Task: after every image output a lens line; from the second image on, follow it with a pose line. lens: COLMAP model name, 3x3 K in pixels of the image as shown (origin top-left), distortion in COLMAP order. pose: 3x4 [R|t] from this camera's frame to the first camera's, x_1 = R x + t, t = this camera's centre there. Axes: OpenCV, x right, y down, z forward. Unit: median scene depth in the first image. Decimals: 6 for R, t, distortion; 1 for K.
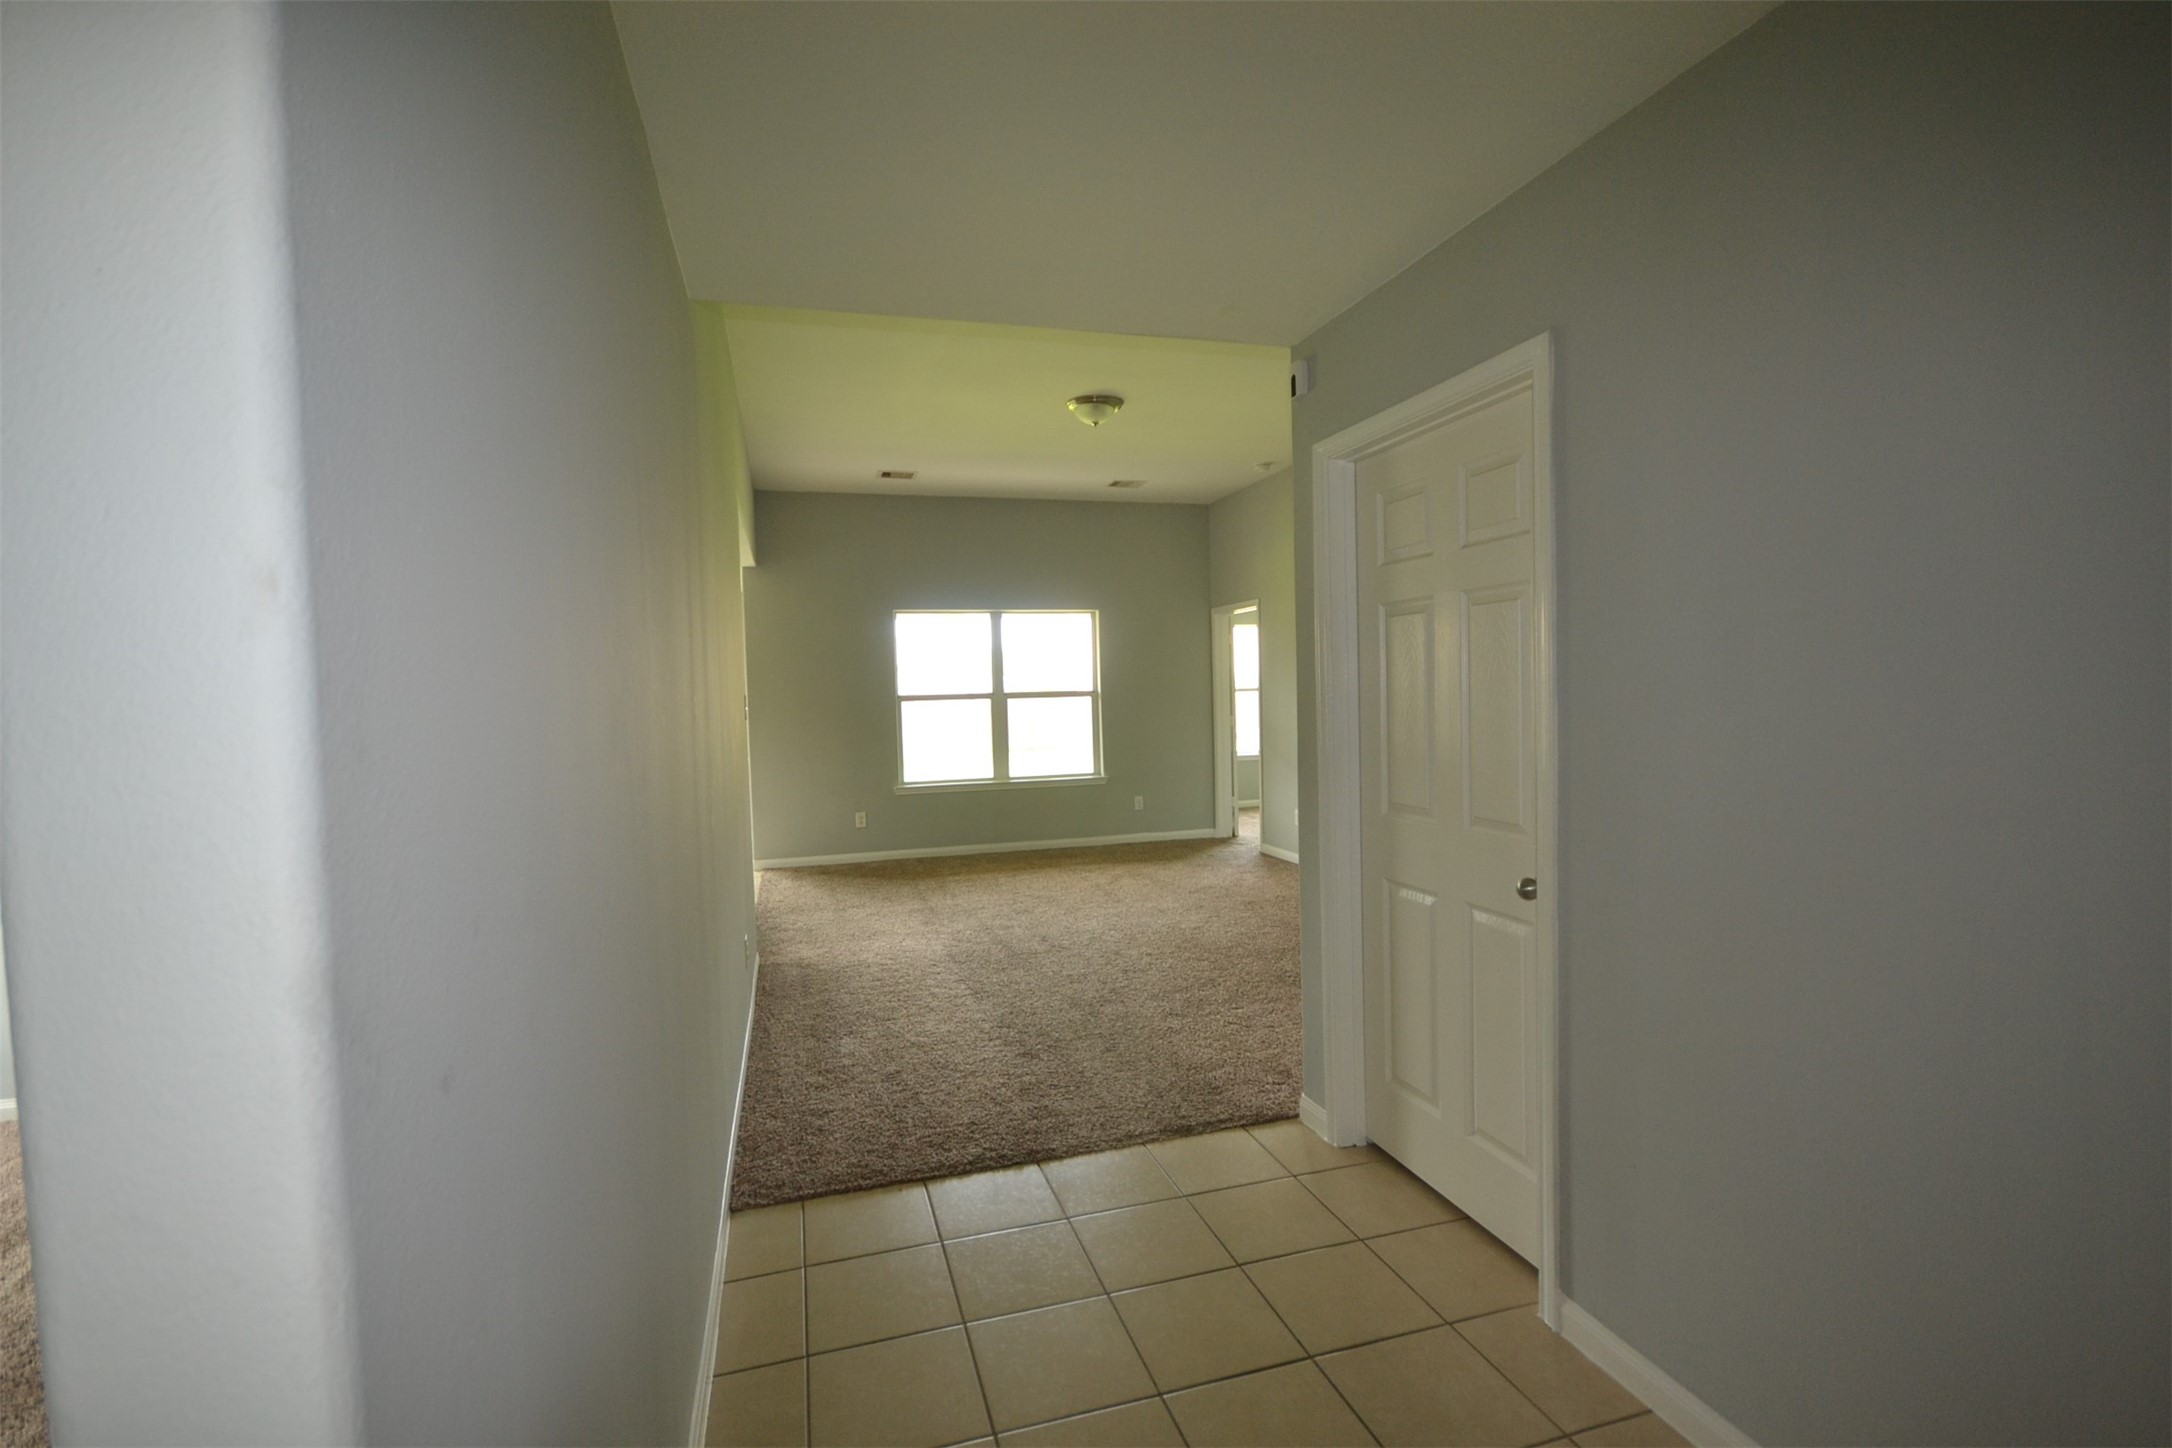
lens RADIAL K [[960.9, 0, 1075.3], [0, 960.9, 730.9], [0, 0, 1]] dist [0.007882, -0.011224]
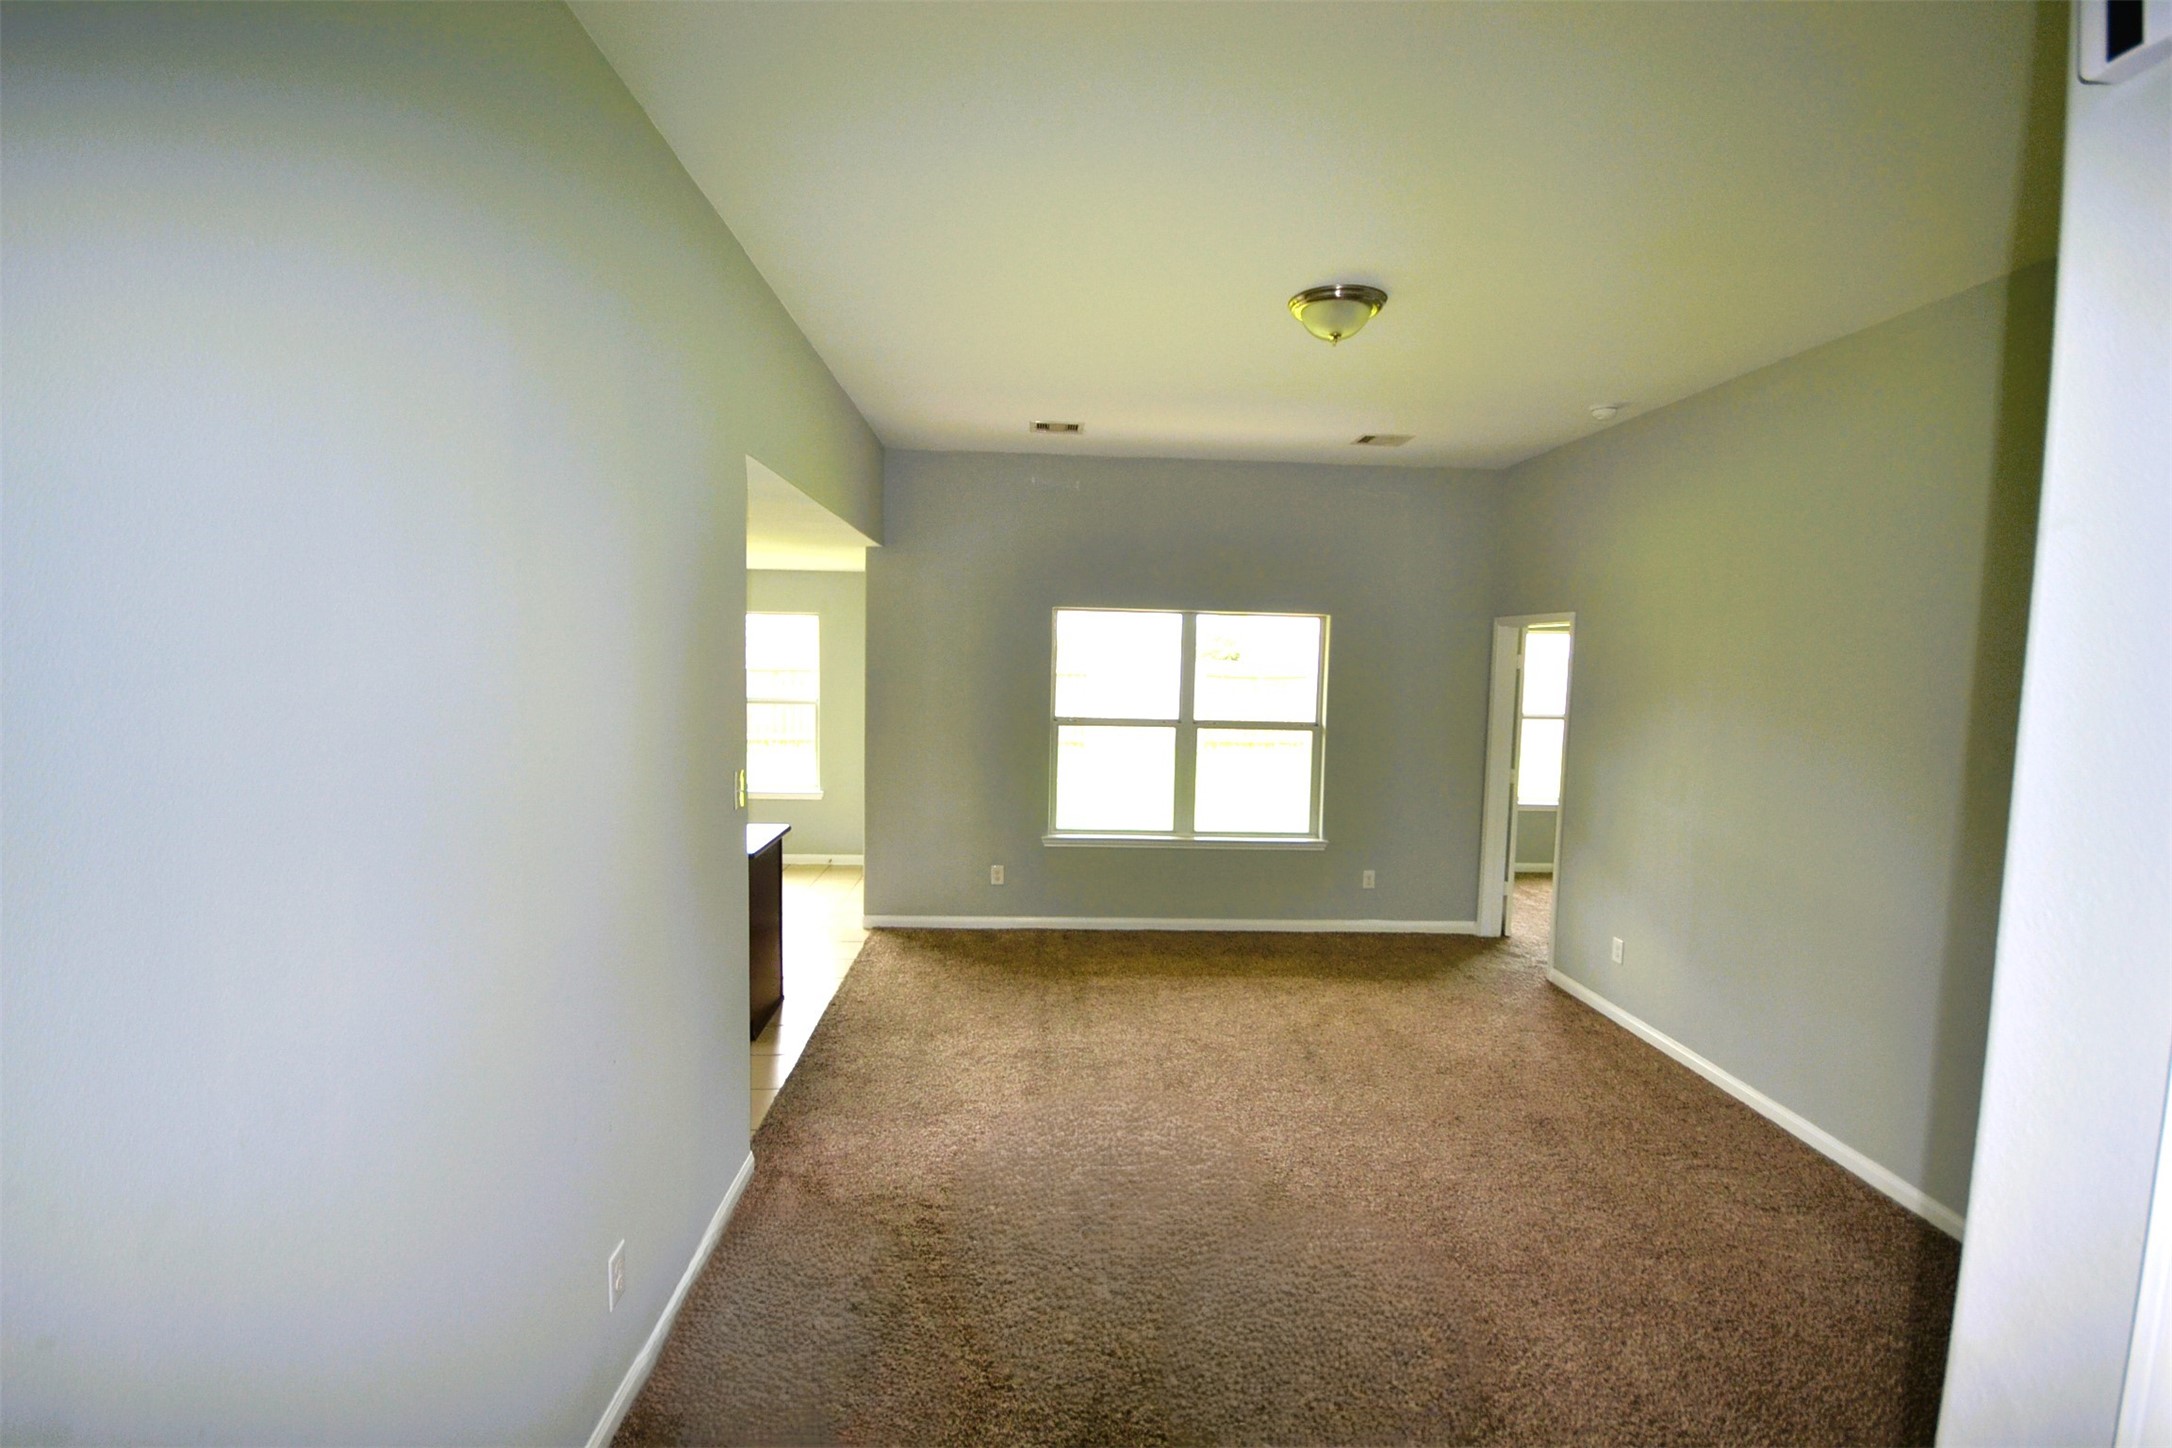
lens RADIAL K [[960.9, 0, 1075.3], [0, 960.9, 730.9], [0, 0, 1]] dist [0.007882, -0.011224]
pose [[0.969873, 0.068622, -0.233748, 0.014021], [-0.058711, 0.997067, 0.049105, -0.067940], [0.236432, -0.033902, 0.971057, 0.263194]]
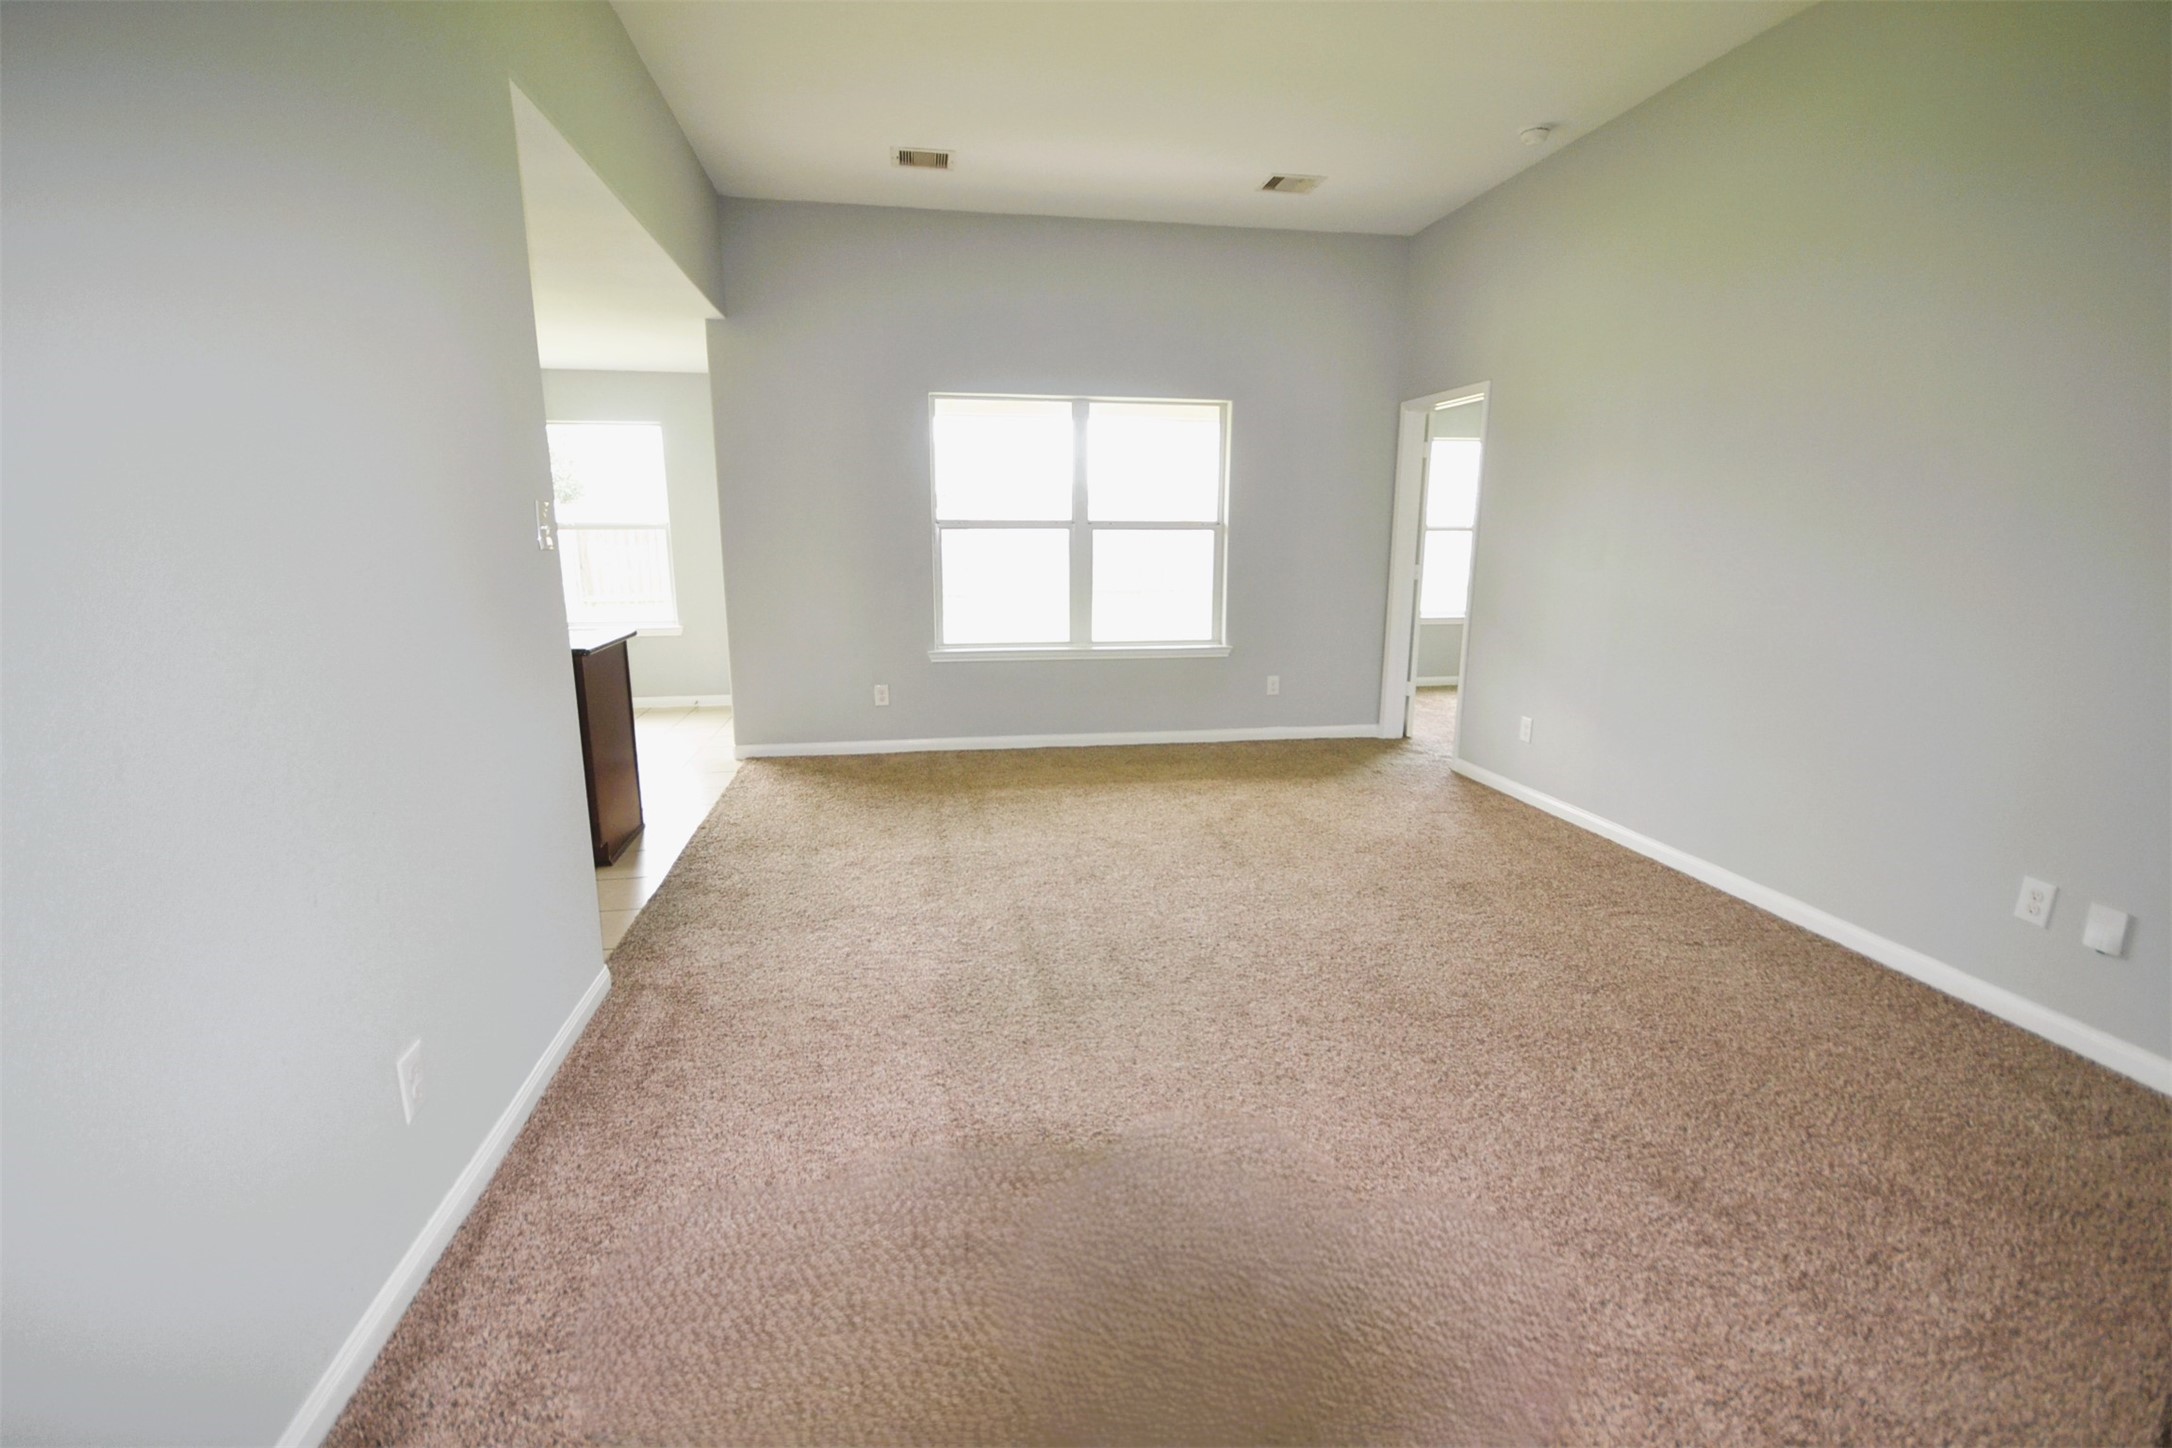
lens RADIAL K [[963.3, 0, 1073.5], [0, 963.3, 727.9], [0, 0, 1]] dist [-0.015749, 0.013439]
pose [[0.992384, 0.051930, -0.111699, 0.001044], [-0.032786, 0.985436, 0.166856, -0.008588], [0.118737, -0.161923, 0.979634, 0.314254]]
